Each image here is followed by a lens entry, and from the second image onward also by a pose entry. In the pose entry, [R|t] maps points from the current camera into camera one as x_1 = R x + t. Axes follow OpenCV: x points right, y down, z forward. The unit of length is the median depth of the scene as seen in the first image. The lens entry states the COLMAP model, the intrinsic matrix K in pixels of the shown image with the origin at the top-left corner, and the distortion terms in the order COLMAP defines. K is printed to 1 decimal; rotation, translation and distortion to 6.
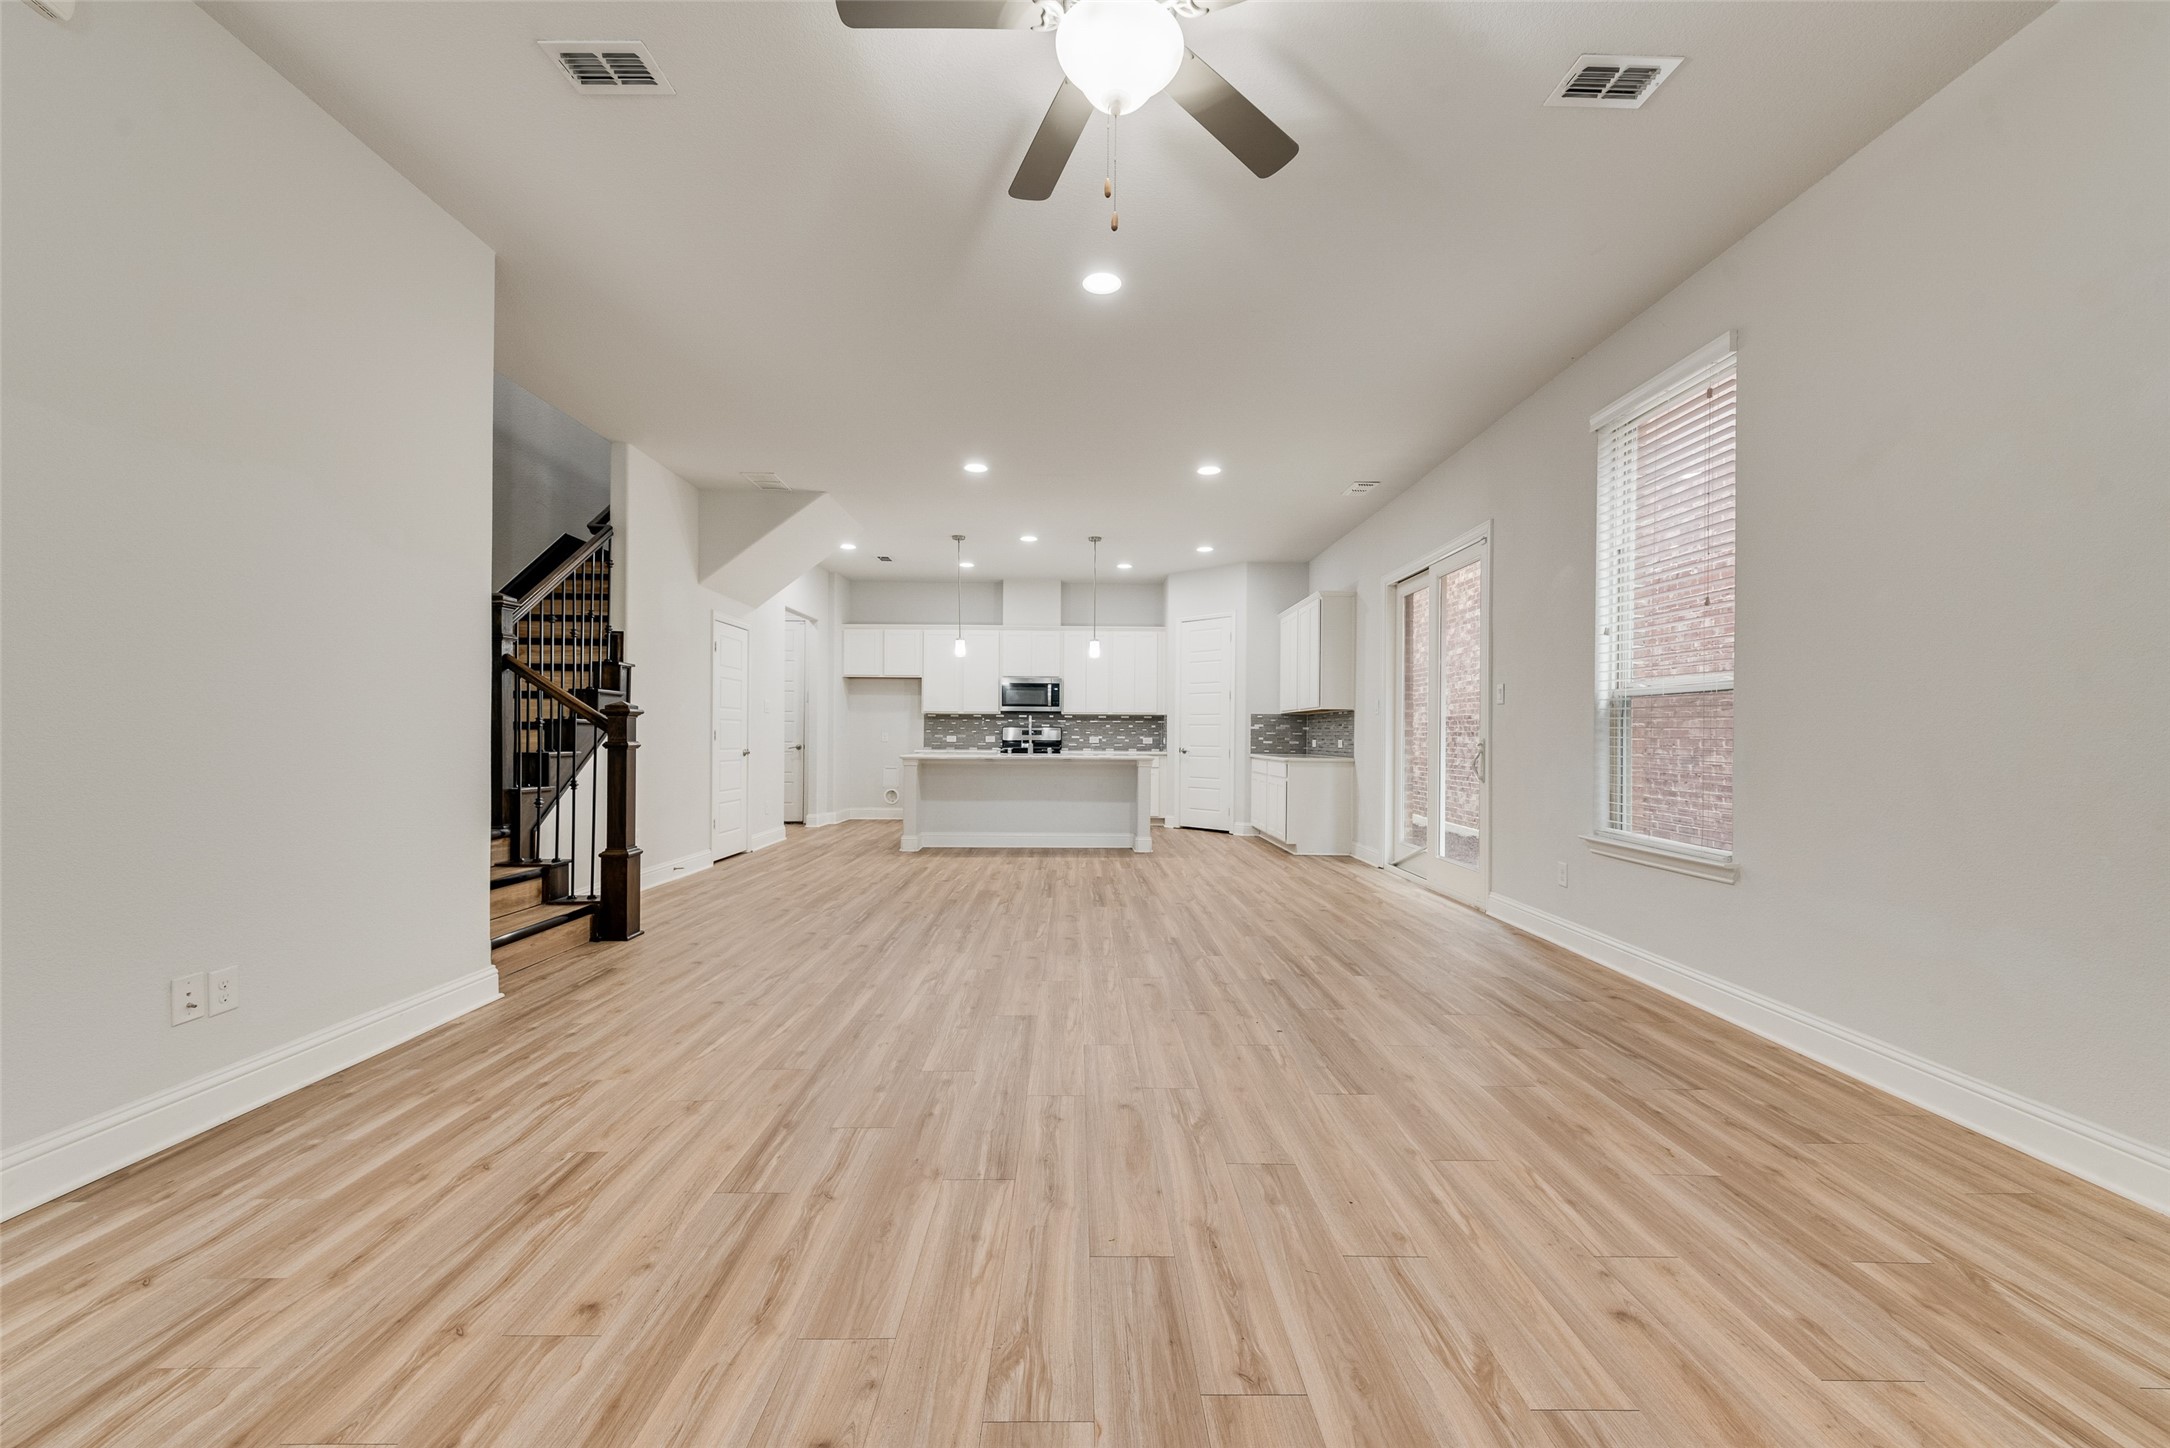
lens RADIAL K [[849.4, 0, 1082.0], [0, 849.4, 729.4], [0, 0, 1]] dist [0.018321, -0.005375]
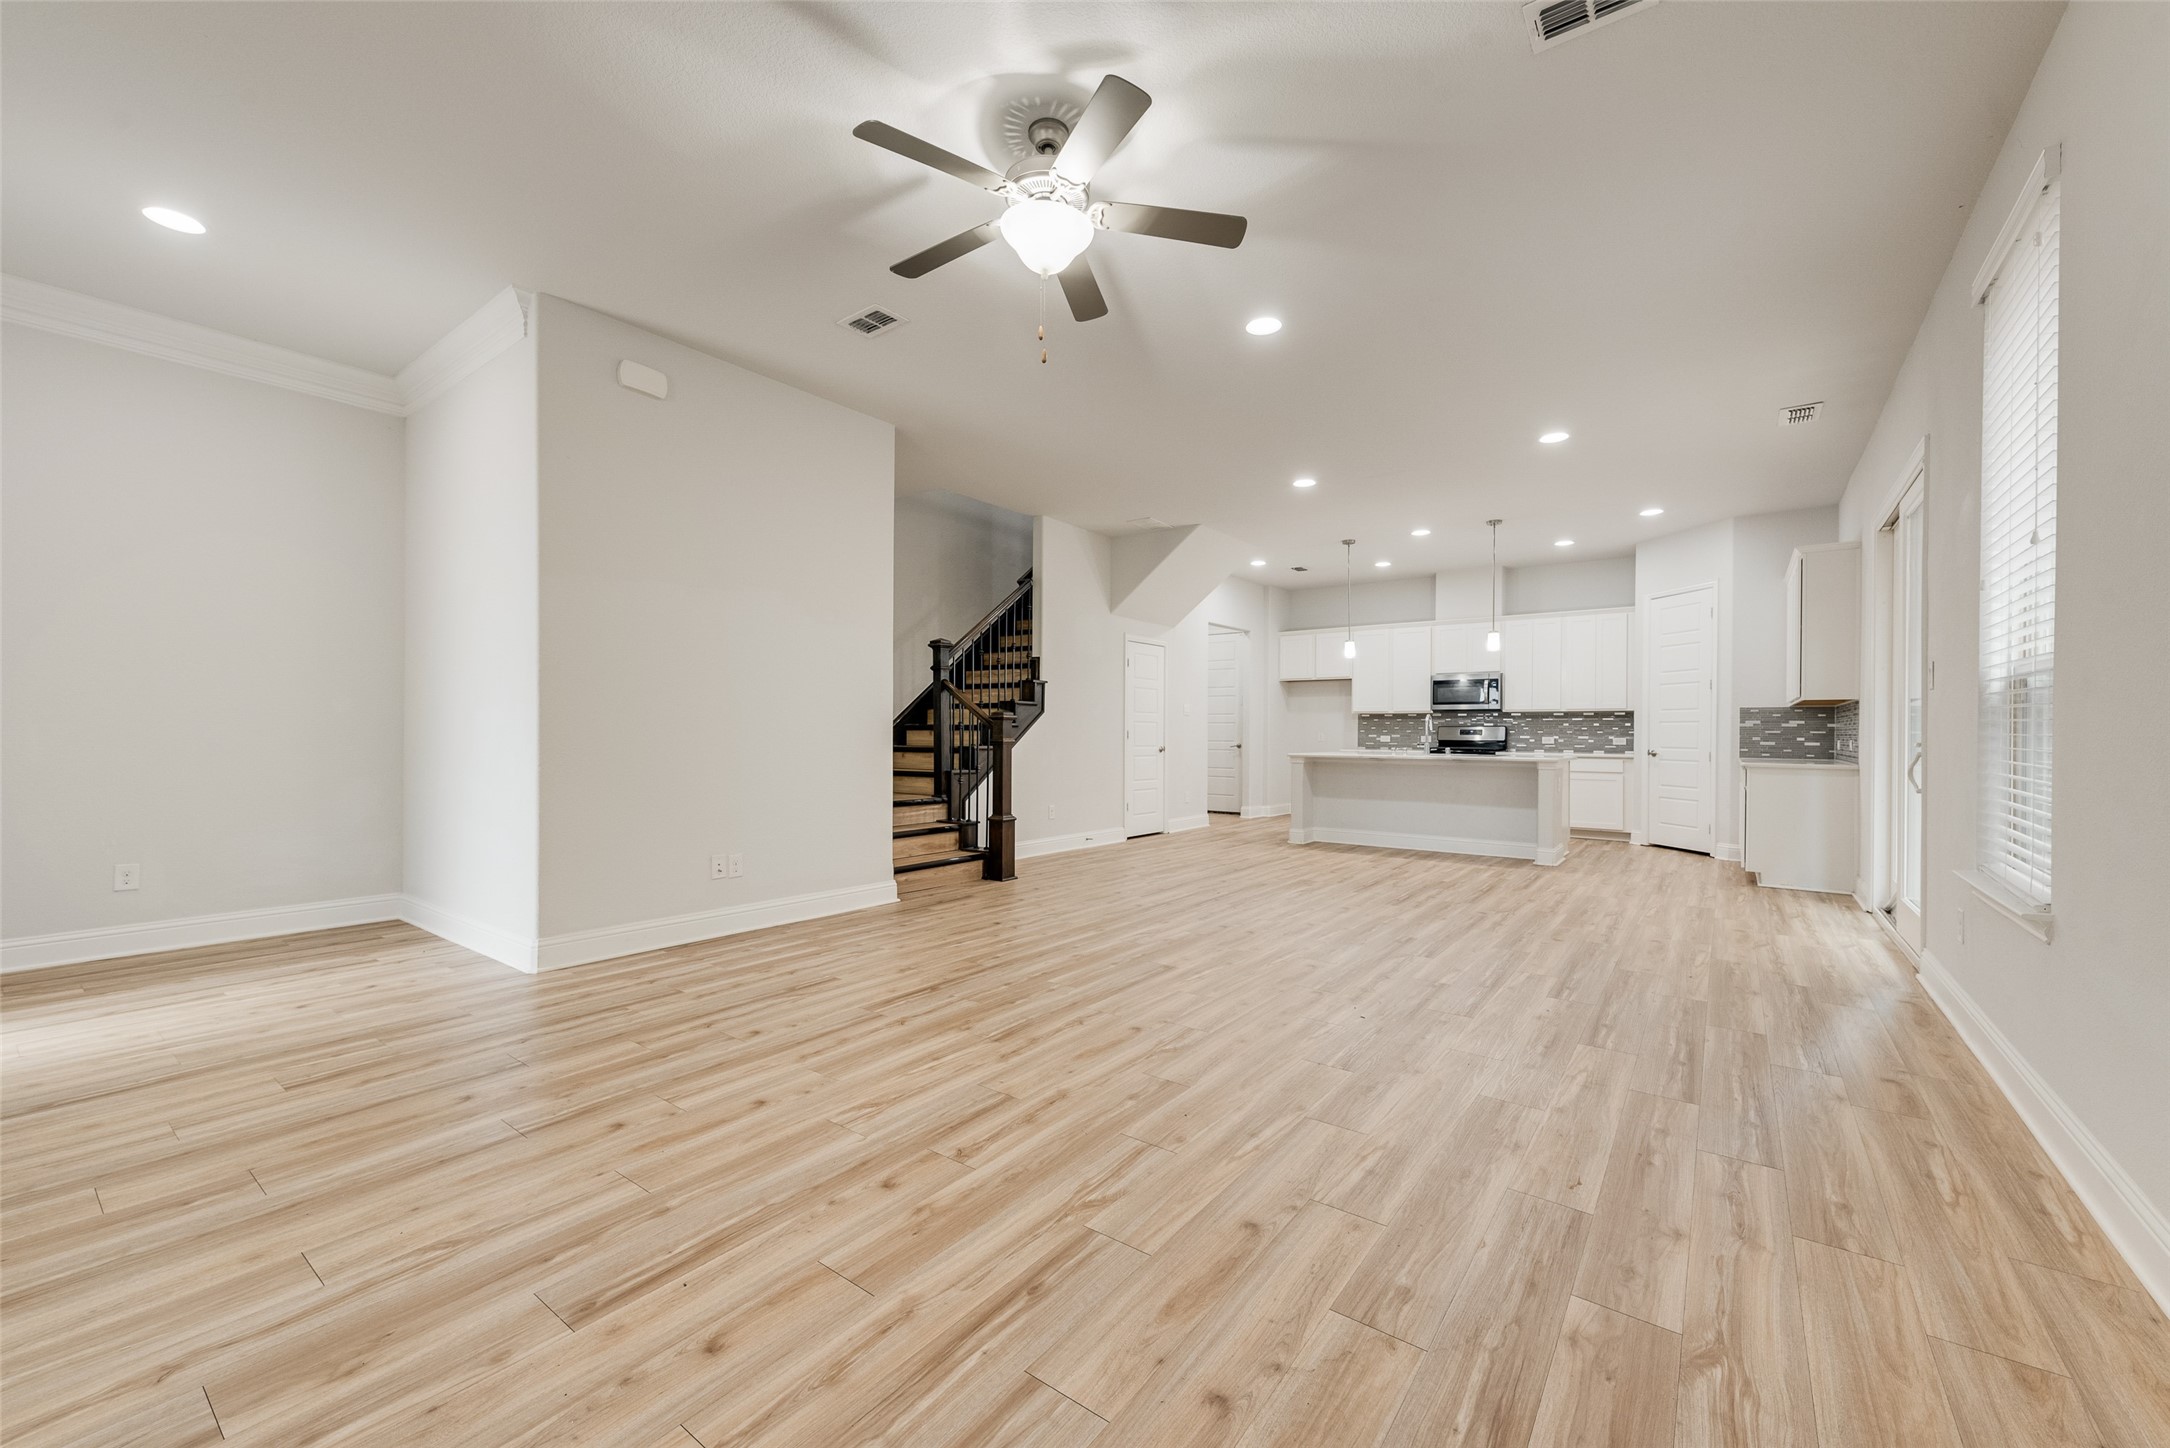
lens RADIAL K [[849.4, 0, 1082.0], [0, 849.4, 729.4], [0, 0, 1]] dist [0.018321, -0.005375]
pose [[0.794312, -0.005185, -0.607488, 0.336880], [0.004356, 0.999986, -0.002839, 0.003039], [0.607495, -0.000391, 0.794323, -0.018255]]
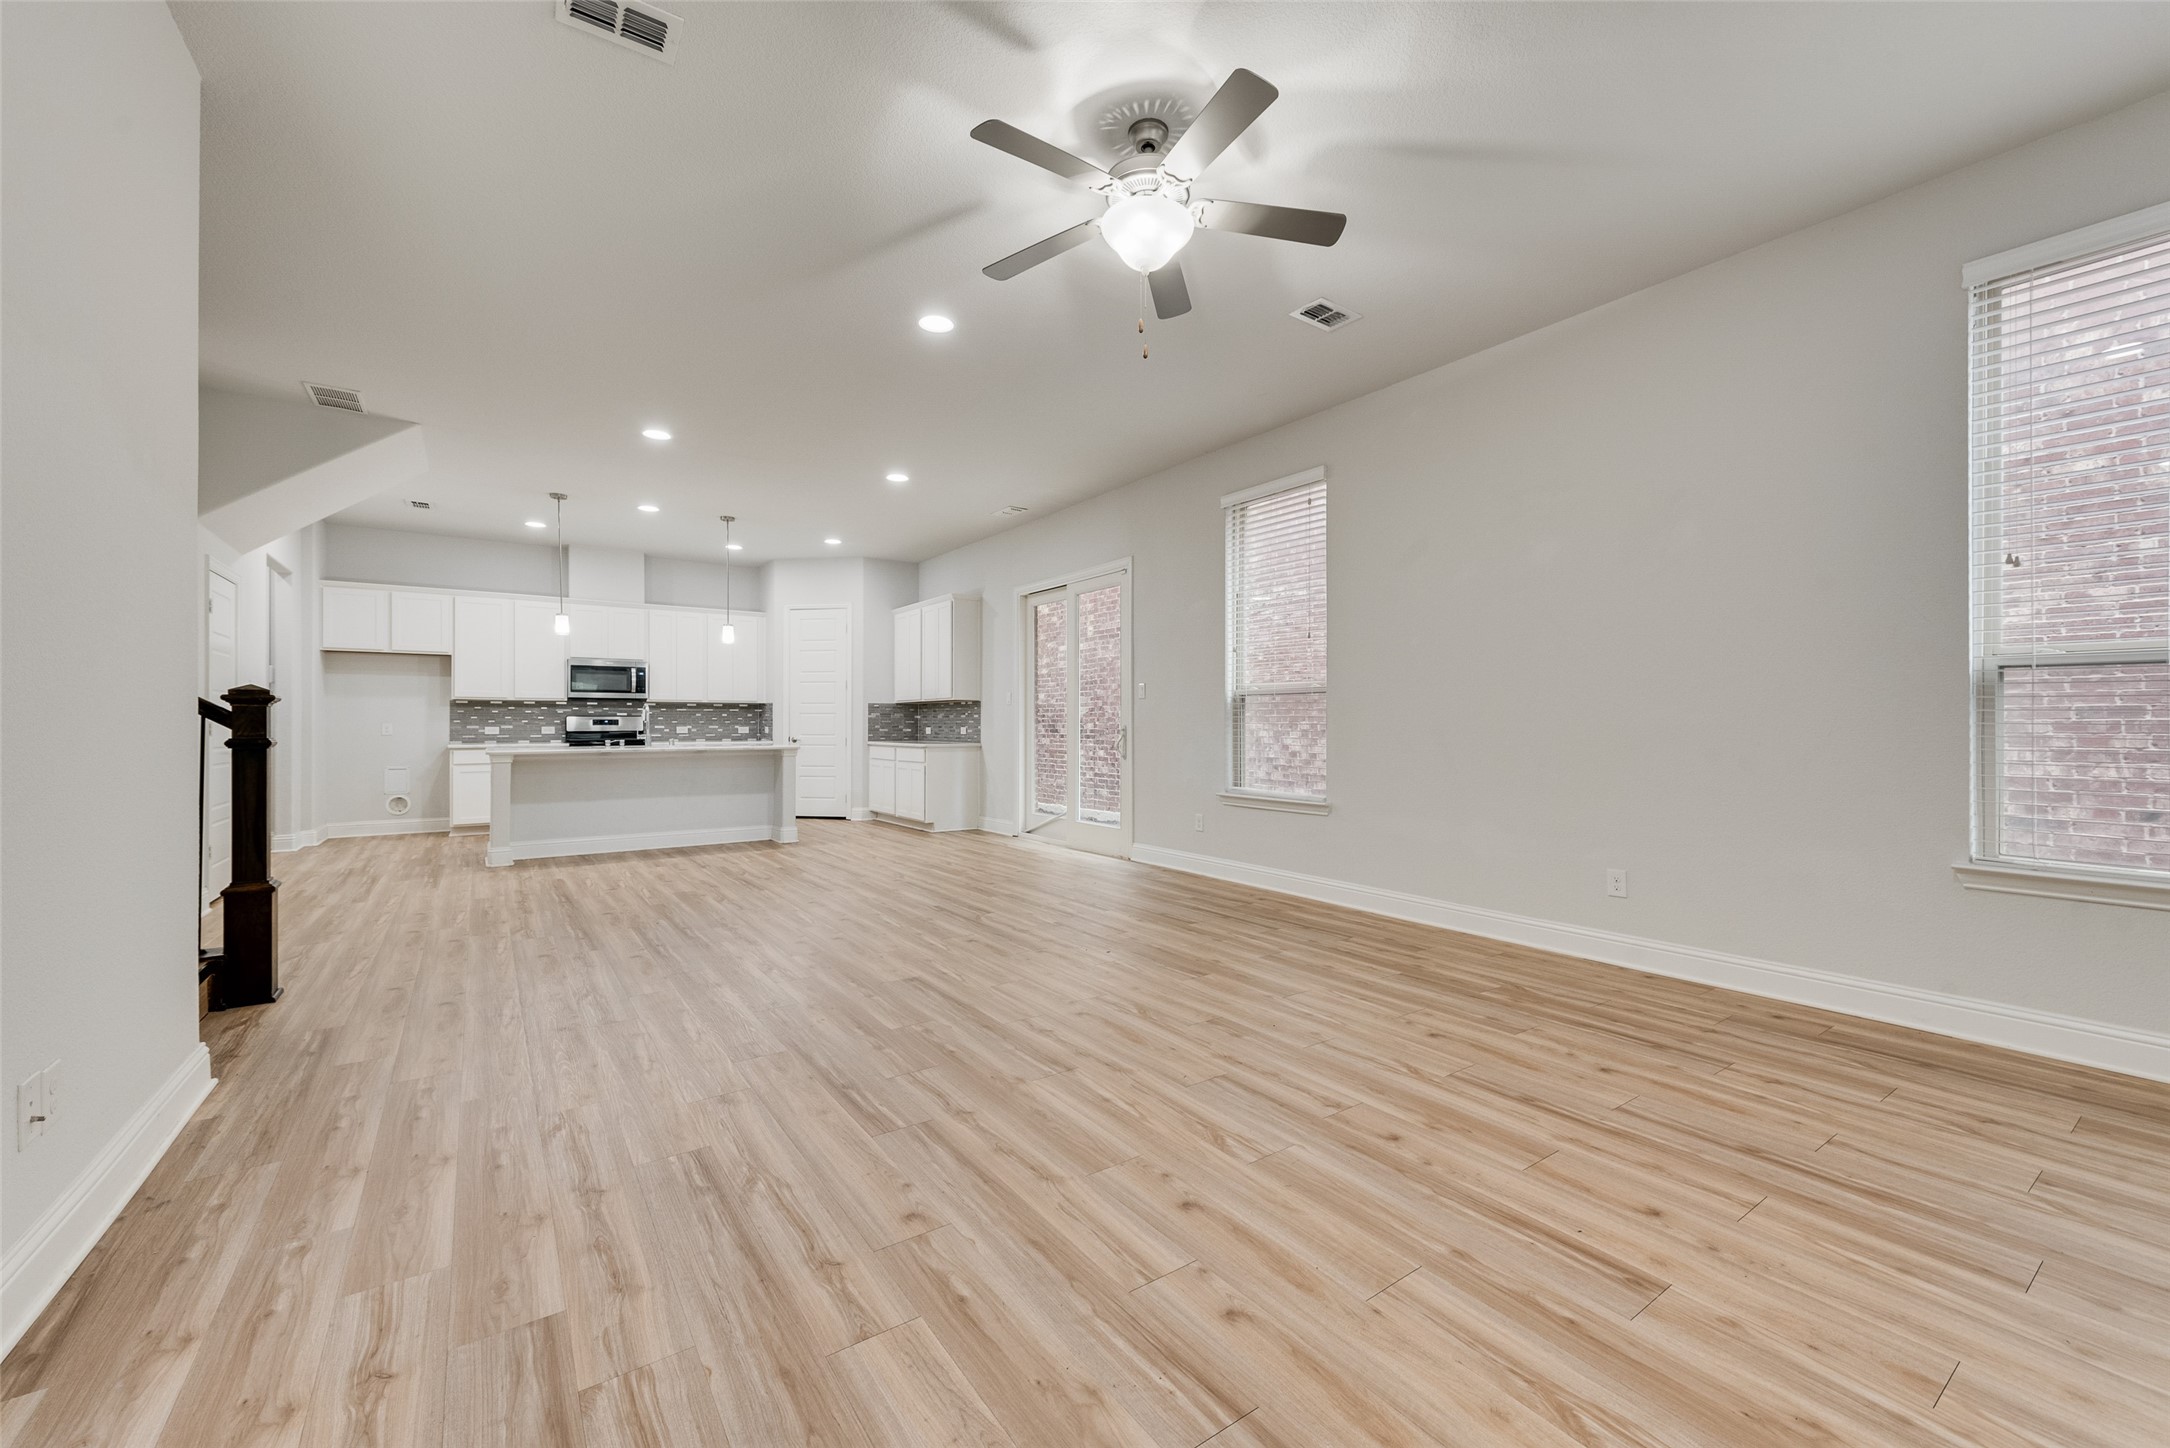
lens RADIAL K [[855.4, 0, 1085.2], [0, 855.4, 716.5], [0, 0, 1]] dist [0.020044, -0.005120]
pose [[0.823827, -0.002400, 0.566837, -0.304497], [0.002562, 0.999997, 0.000510, -0.002883], [-0.566836, 0.001032, 0.823830, -0.031025]]
